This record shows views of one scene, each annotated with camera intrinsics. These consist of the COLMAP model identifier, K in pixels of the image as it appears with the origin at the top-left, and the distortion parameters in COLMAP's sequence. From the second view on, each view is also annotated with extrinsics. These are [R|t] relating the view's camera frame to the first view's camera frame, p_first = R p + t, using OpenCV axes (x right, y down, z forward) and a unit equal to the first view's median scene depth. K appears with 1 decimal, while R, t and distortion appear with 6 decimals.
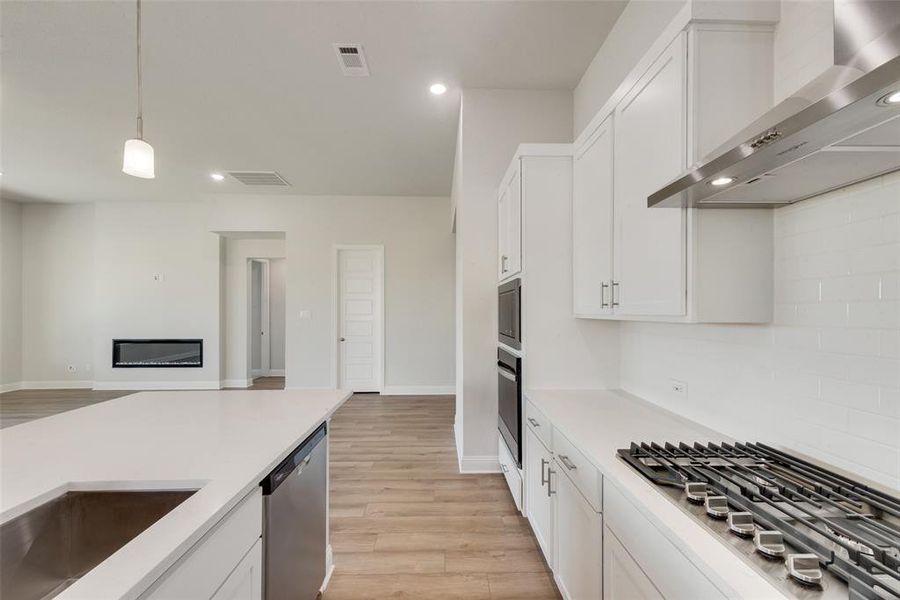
lens RADIAL K [[362.8, 0, 450.6], [0, 362.8, 302.0], [0, 0, 1]] dist [0.016470, 0.000004]
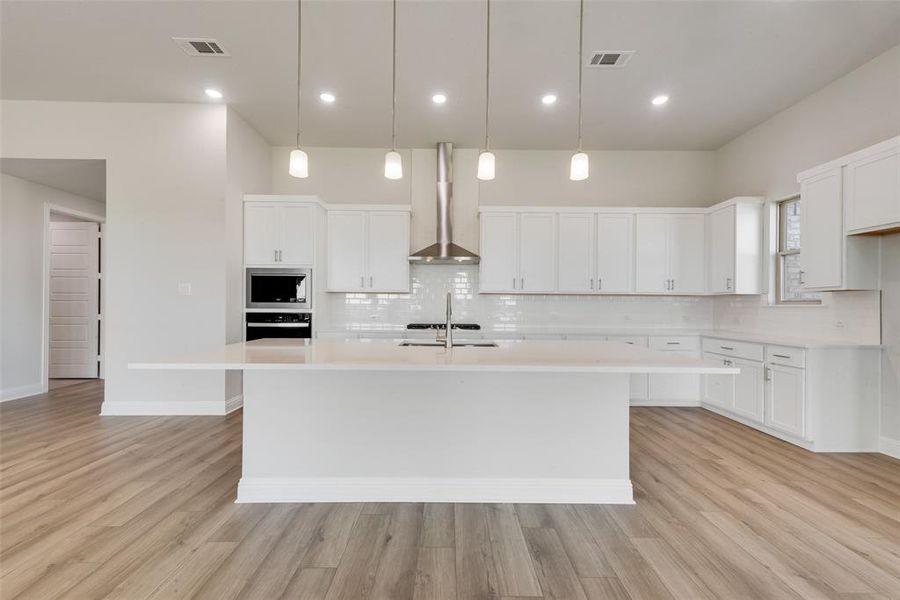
lens RADIAL K [[357.7, 0, 450.4], [0, 357.7, 305.6], [0, 0, 1]] dist [0.002073, 0.000192]
pose [[0.024550, 0.002671, 0.999695, -1.193782], [-0.031204, 0.999511, -0.001904, 0.073647], [-0.999211, -0.031148, 0.024622, 0.210600]]
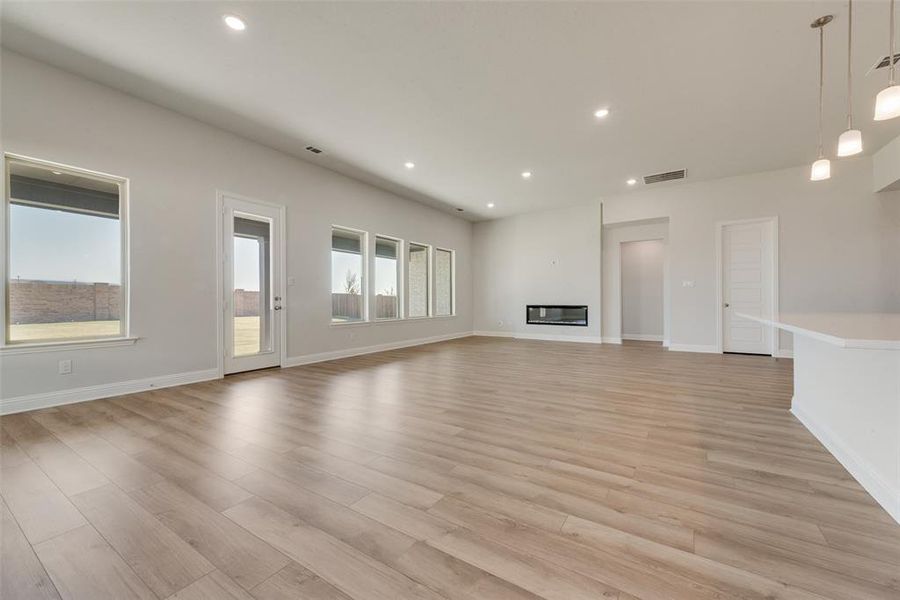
lens RADIAL K [[358.7, 0, 450.0], [0, 358.7, 300.0], [0, 0, 1]] dist [0.012950, -0.000139]
pose [[0.822762, -0.002596, -0.568380, -0.726218], [0.016218, 0.999690, 0.018910, 0.102594], [0.568155, -0.024776, 0.822549, -0.820828]]
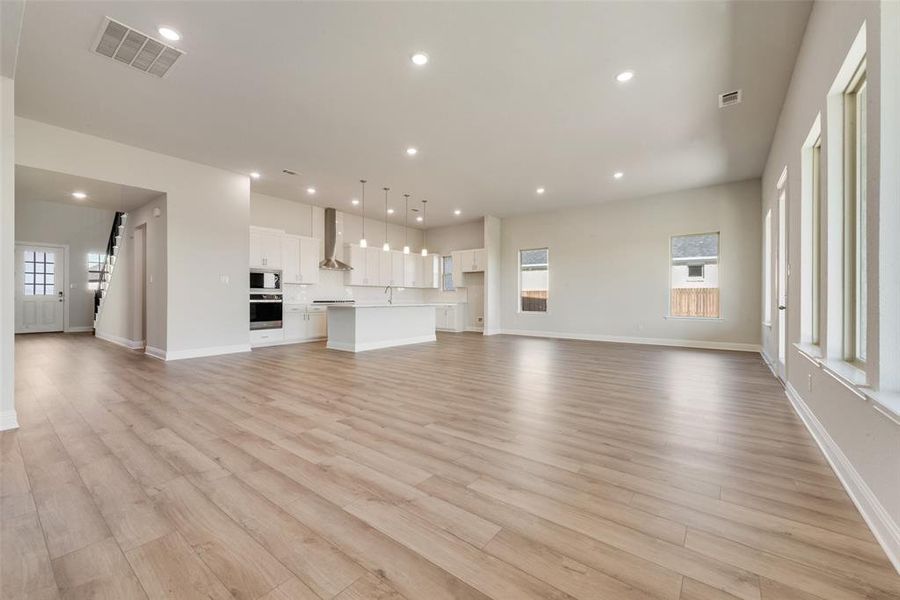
lens RADIAL K [[358.7, 0, 450.0], [0, 358.7, 300.0], [0, 0, 1]] dist [0.012950, -0.000139]
pose [[-0.773123, -0.005135, 0.634235, -2.352937], [-0.016954, 0.999777, -0.012572, 0.166743], [-0.634030, -0.020472, -0.773038, 1.972908]]
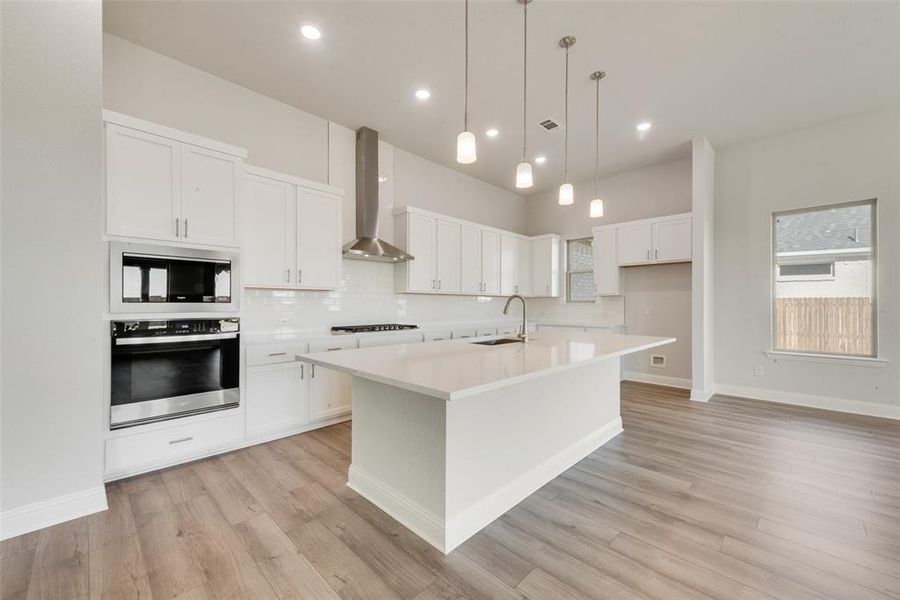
lens RADIAL K [[357.3, 0, 449.7], [0, 357.3, 305.1], [0, 0, 1]] dist [0.015079, -0.000085]
pose [[-0.690931, -0.002054, 0.722918, -0.917687], [-0.018835, 0.999708, -0.015161, 0.086727], [-0.722675, -0.024091, -0.690768, 1.026262]]
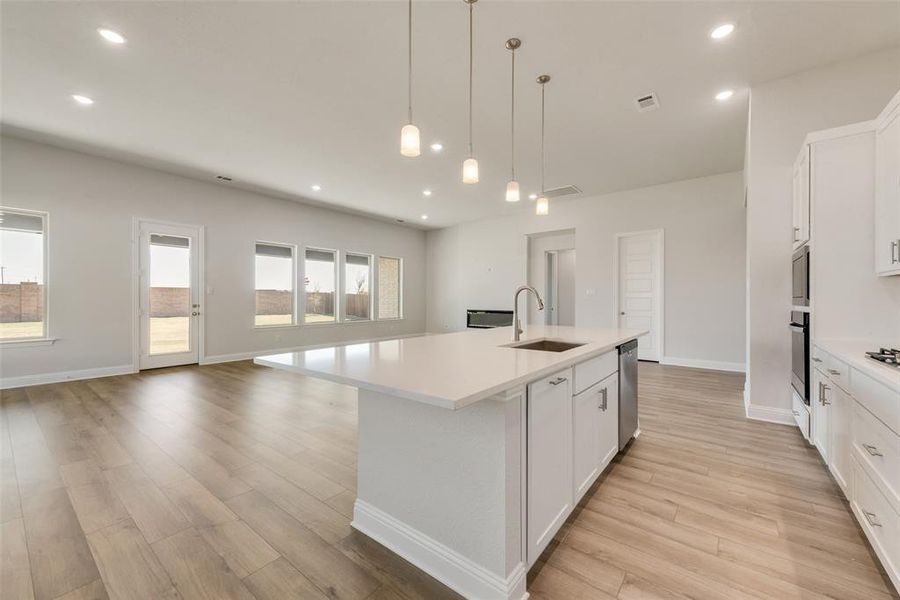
lens RADIAL K [[358.7, 0, 450.0], [0, 358.7, 300.0], [0, 0, 1]] dist [0.012950, -0.000139]
pose [[0.767485, 0.003877, -0.641055, 0.039893], [0.012729, 0.999692, 0.021285, 0.054757], [0.640941, -0.024496, 0.767199, -0.500370]]
